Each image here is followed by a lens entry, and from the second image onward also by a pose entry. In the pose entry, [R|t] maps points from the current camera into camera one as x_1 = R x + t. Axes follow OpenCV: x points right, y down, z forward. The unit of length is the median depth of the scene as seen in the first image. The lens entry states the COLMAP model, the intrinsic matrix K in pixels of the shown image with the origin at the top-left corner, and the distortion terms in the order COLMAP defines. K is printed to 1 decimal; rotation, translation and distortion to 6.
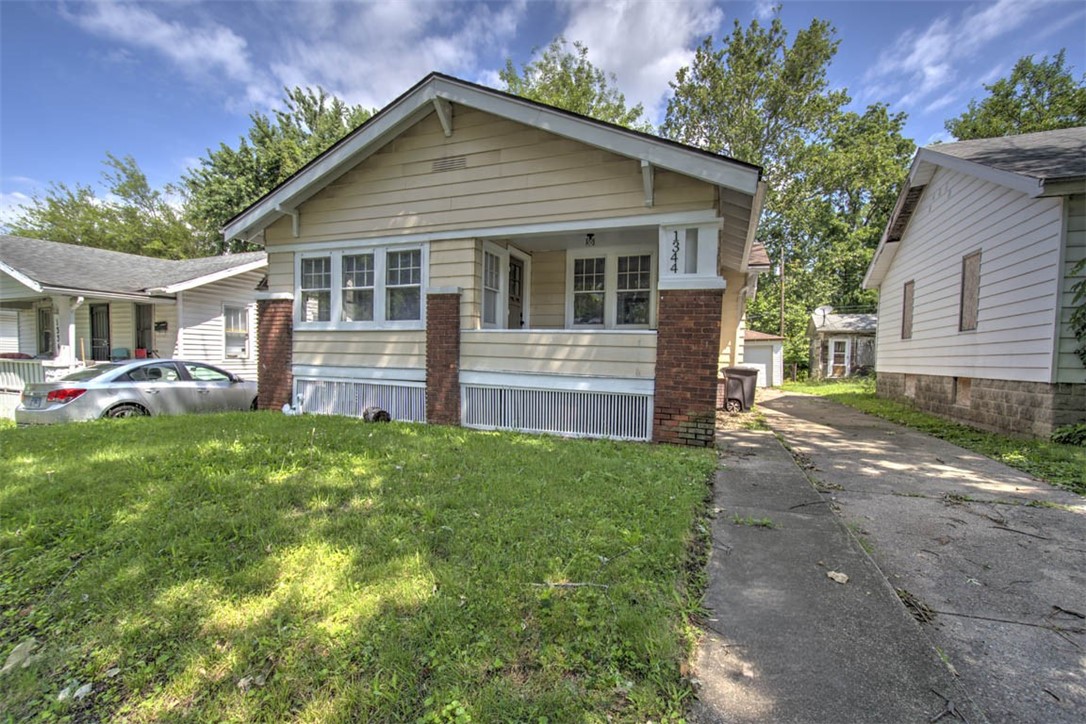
lens RADIAL K [[465.6, 0, 548.0], [0, 465.6, 366.8], [0, 0, 1]] dist [0.000250, -0.002500]
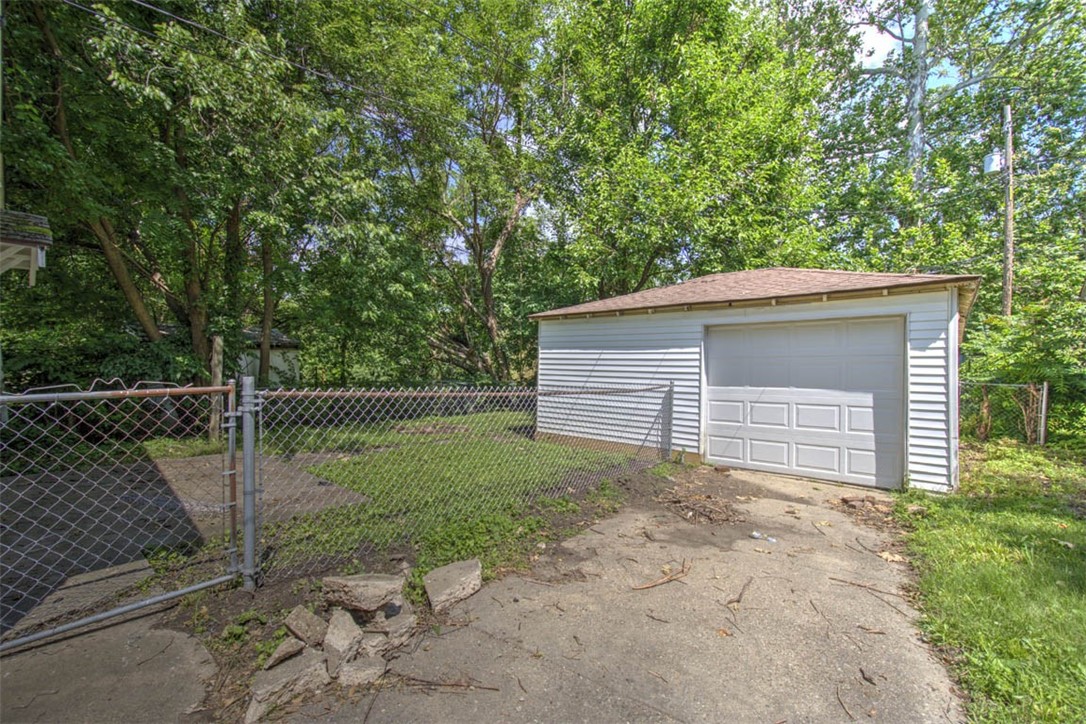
lens RADIAL K [[465.6, 0, 545.0], [0, 465.6, 364.2], [0, 0, 1]] dist [0.000250, -0.002500]
pose [[0.941388, 0.003857, -0.337303, 1.145873], [-0.007003, 0.999943, -0.008111, -0.054037], [0.337252, 0.009997, 0.941361, 2.112690]]
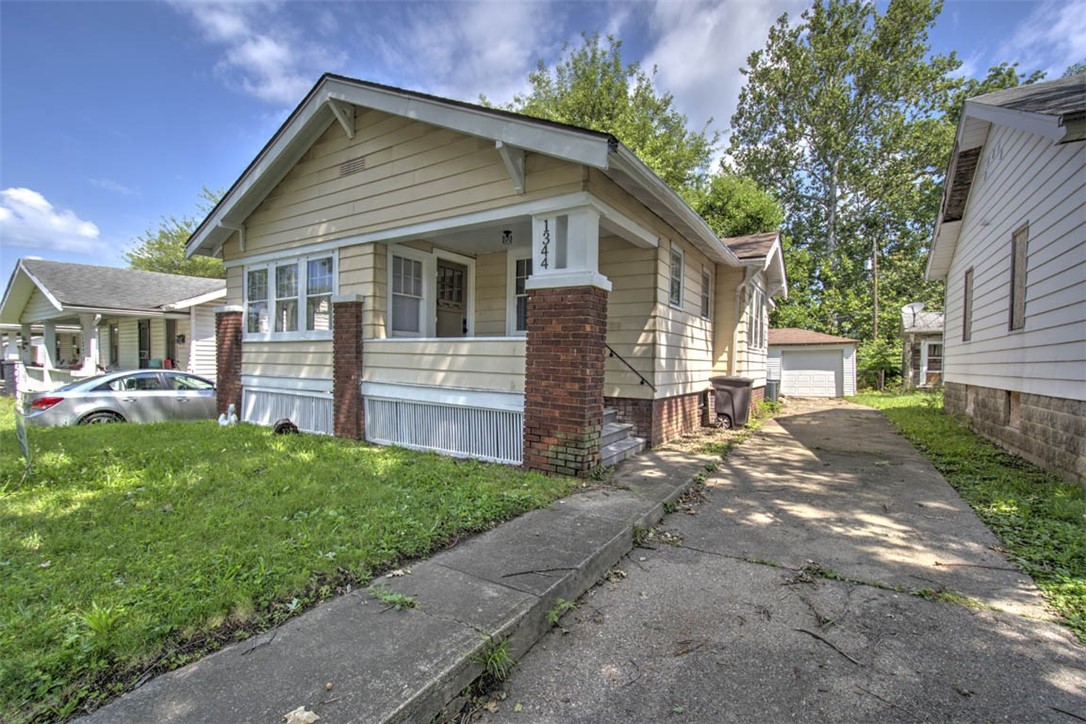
lens RADIAL K [[465.6, 0, 552.1], [0, 465.6, 364.4], [0, 0, 1]] dist [0.000250, -0.002500]
pose [[0.982316, -0.004584, -0.187176, 0.320361], [0.001130, 0.999827, -0.018556, -0.008461], [0.187229, 0.018017, 0.982151, 0.121794]]
